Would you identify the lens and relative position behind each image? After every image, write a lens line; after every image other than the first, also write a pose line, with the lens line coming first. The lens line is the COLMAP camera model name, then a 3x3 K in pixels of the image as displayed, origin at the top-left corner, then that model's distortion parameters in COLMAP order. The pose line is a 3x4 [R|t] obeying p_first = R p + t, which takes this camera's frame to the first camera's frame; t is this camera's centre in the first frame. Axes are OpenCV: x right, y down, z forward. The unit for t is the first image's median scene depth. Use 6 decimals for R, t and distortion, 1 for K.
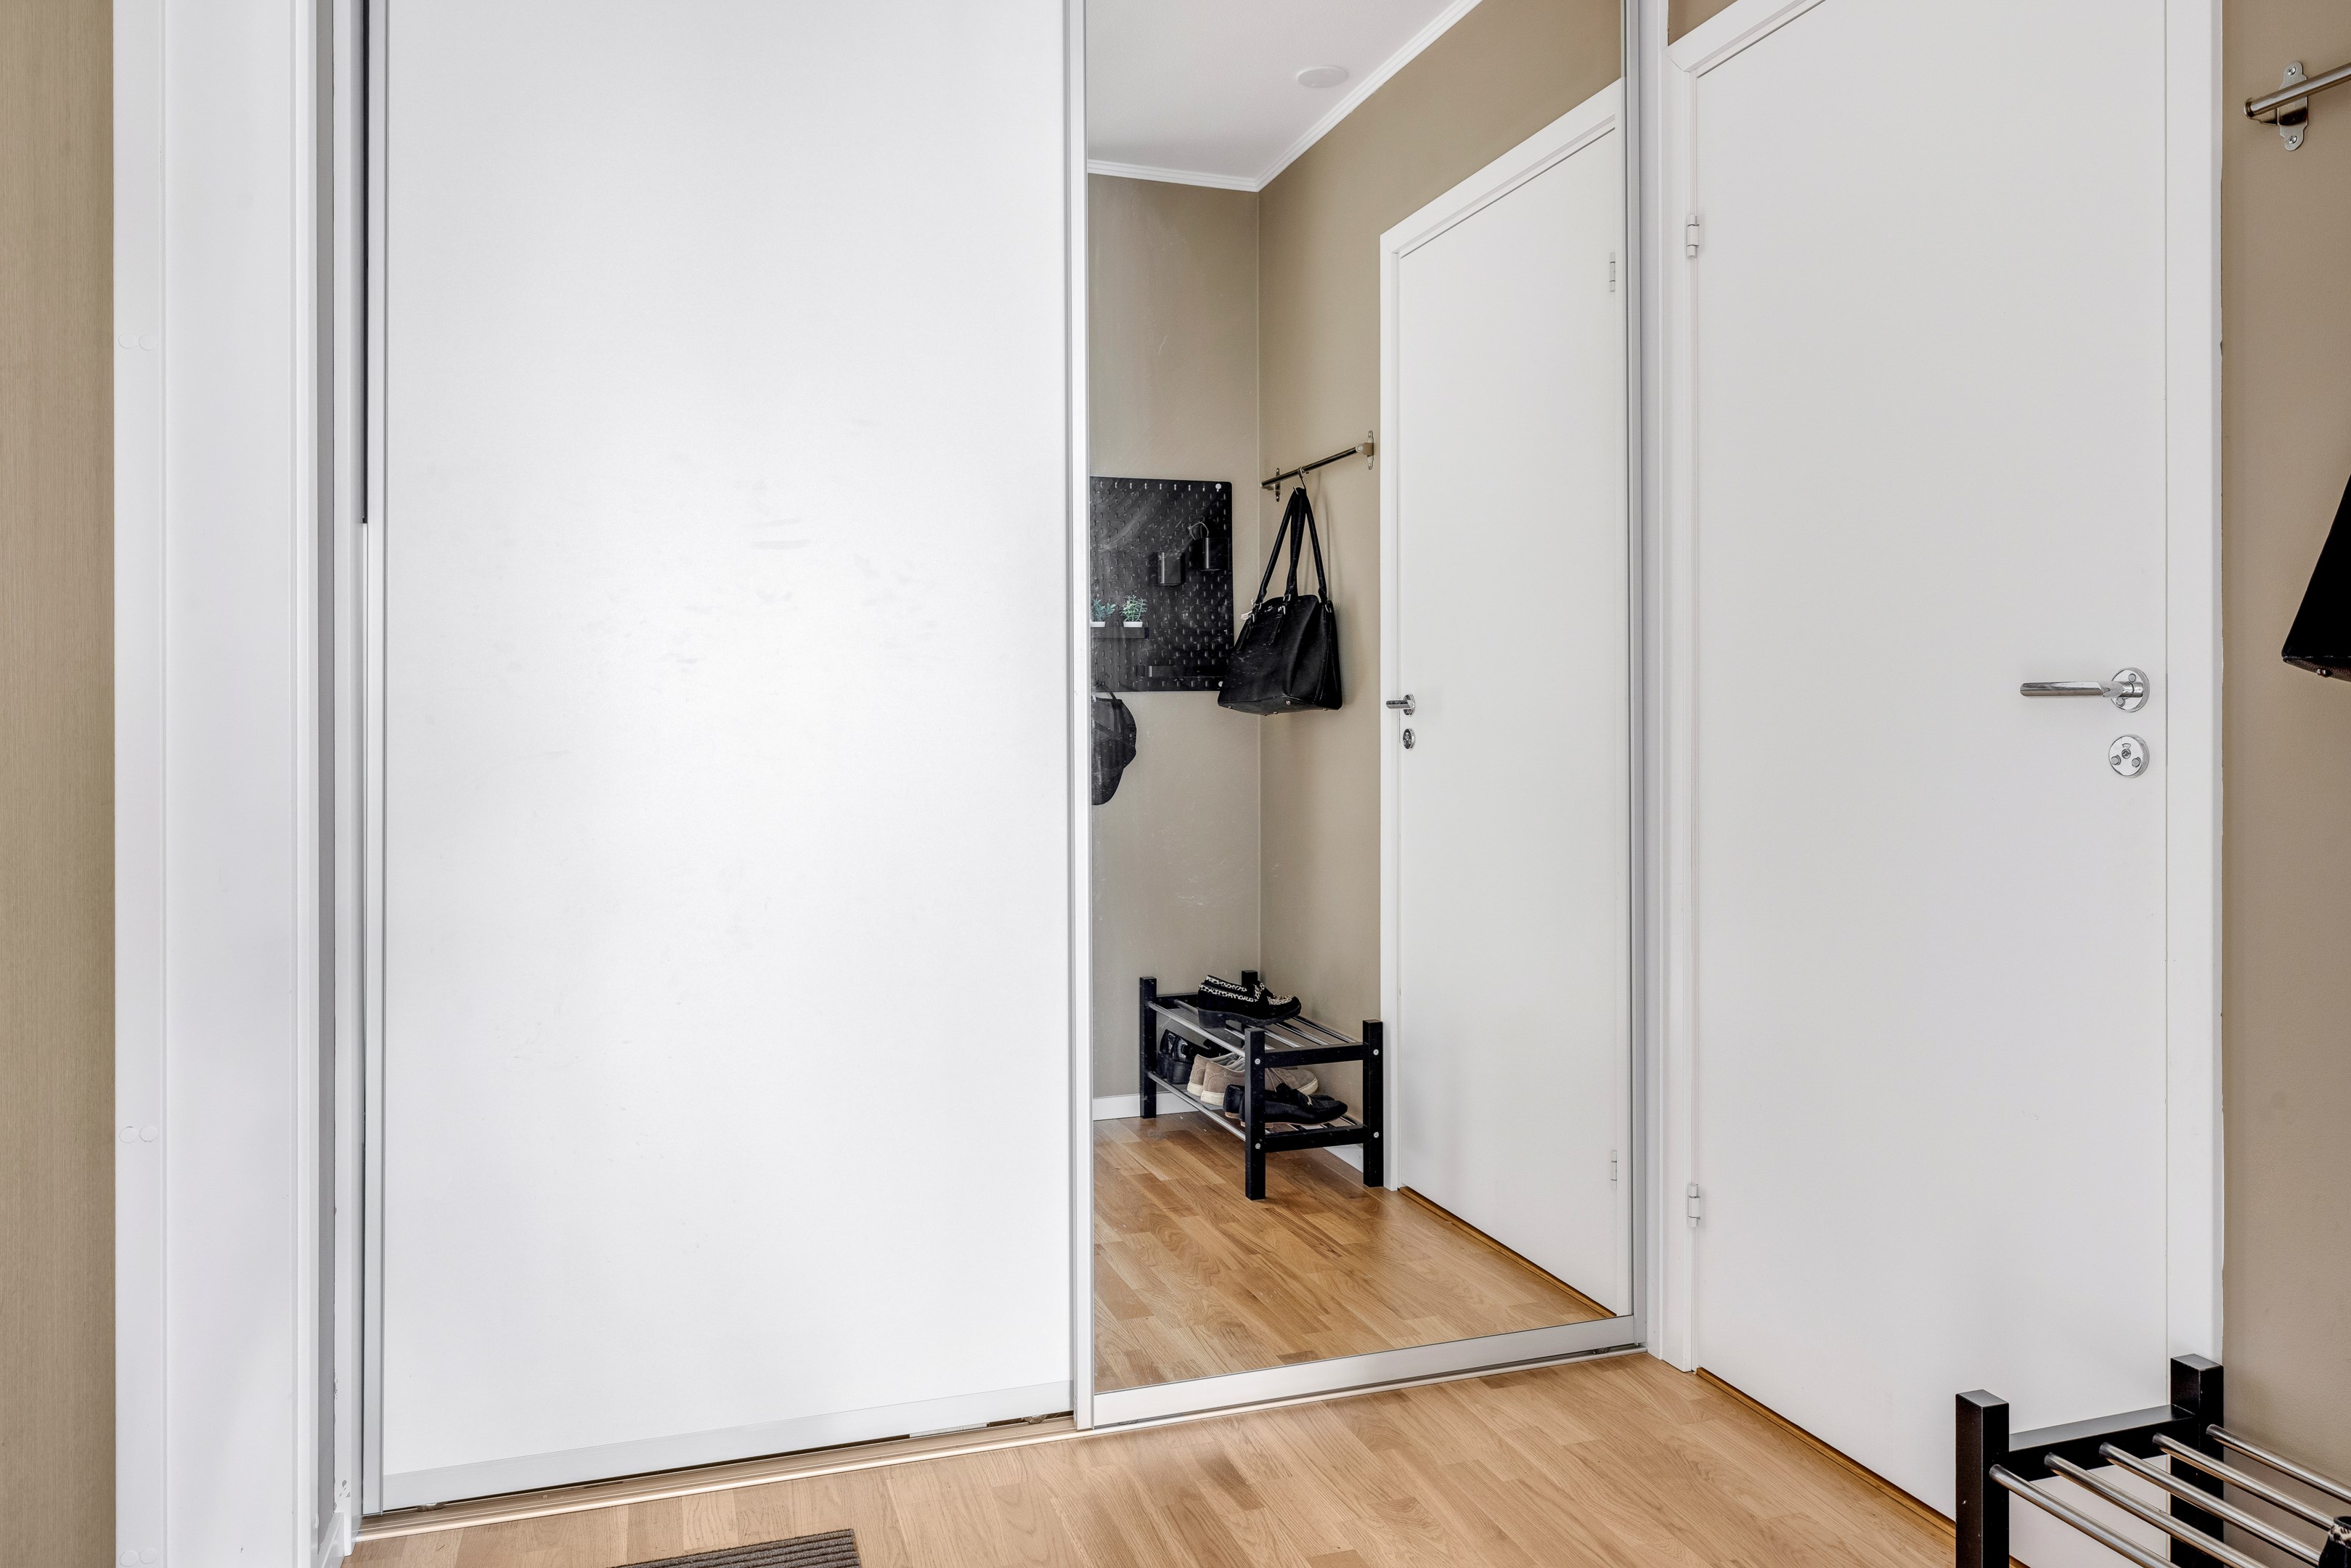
lens RADIAL K [[1590.5, 0, 1176.4], [0, 1590.5, 705.8], [0, 0, 1]] dist [0.002826, 0.000638]
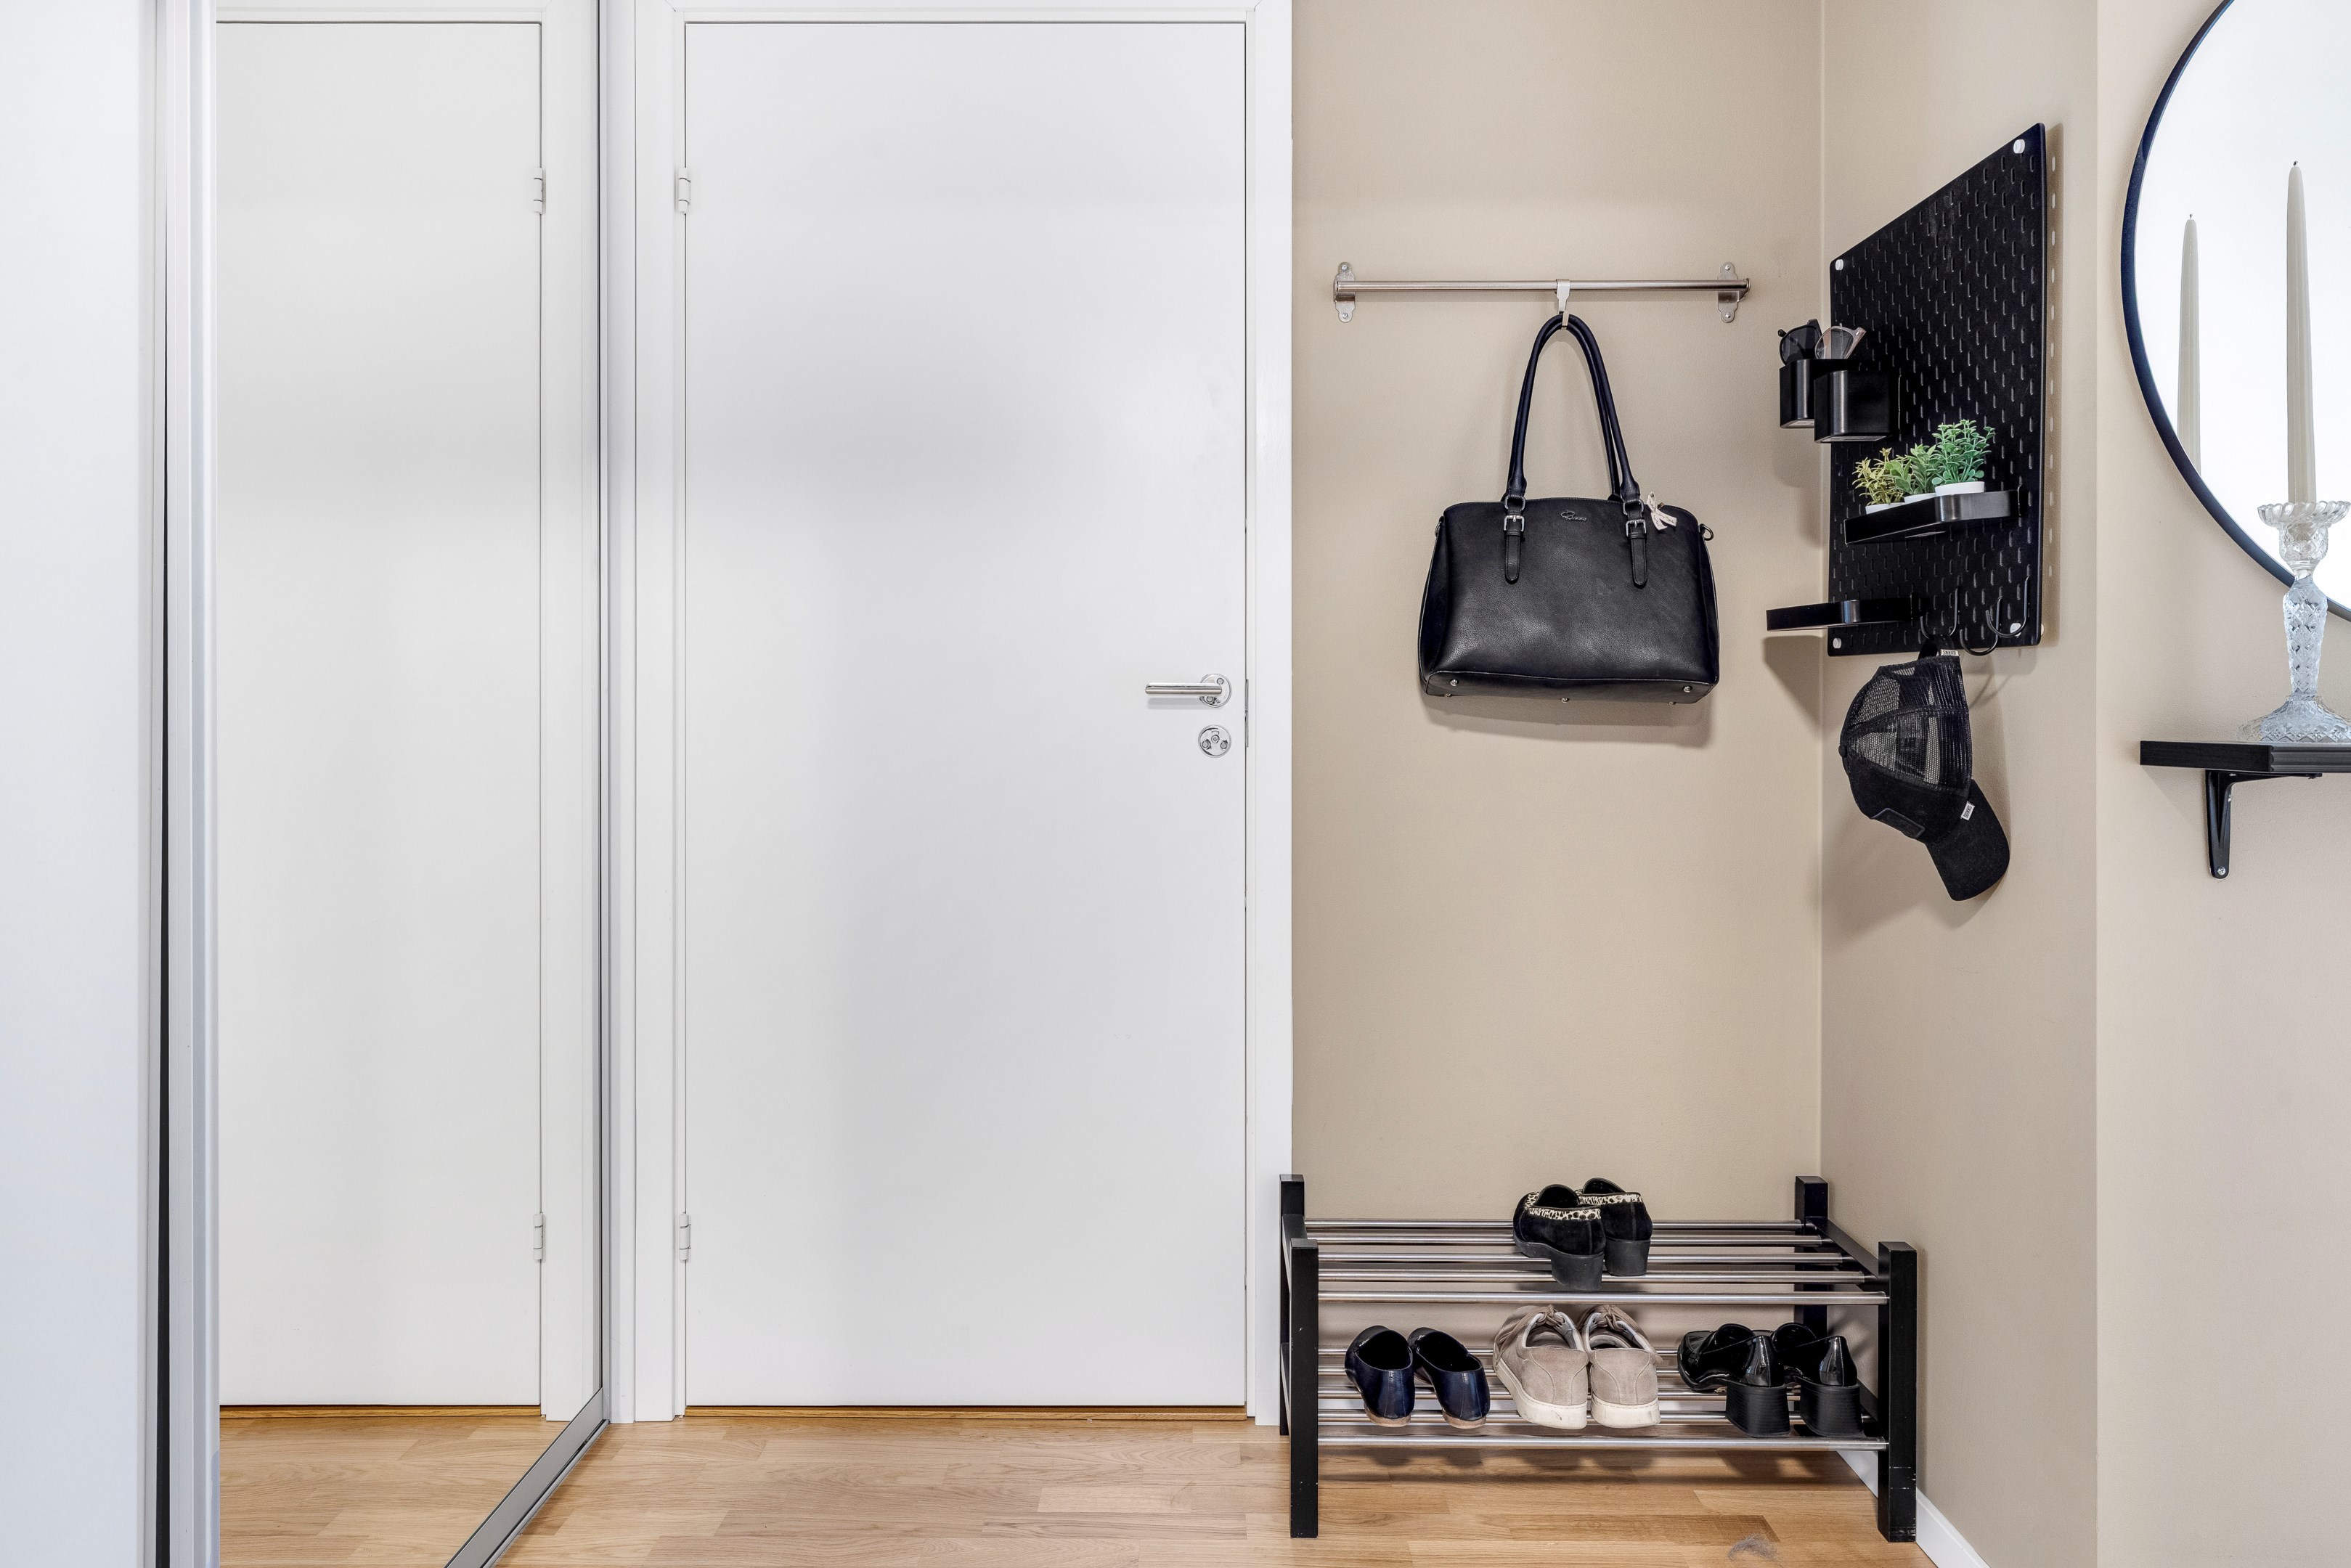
lens RADIAL K [[1590.5, 0, 1176.4], [0, 1590.5, 705.8], [0, 0, 1]] dist [0.002826, 0.000638]
pose [[0.322099, 0.007257, 0.946678, -0.523880], [-0.009053, 0.999949, -0.004585, 0.007891], [-0.946663, -0.007093, 0.322148, 0.489021]]
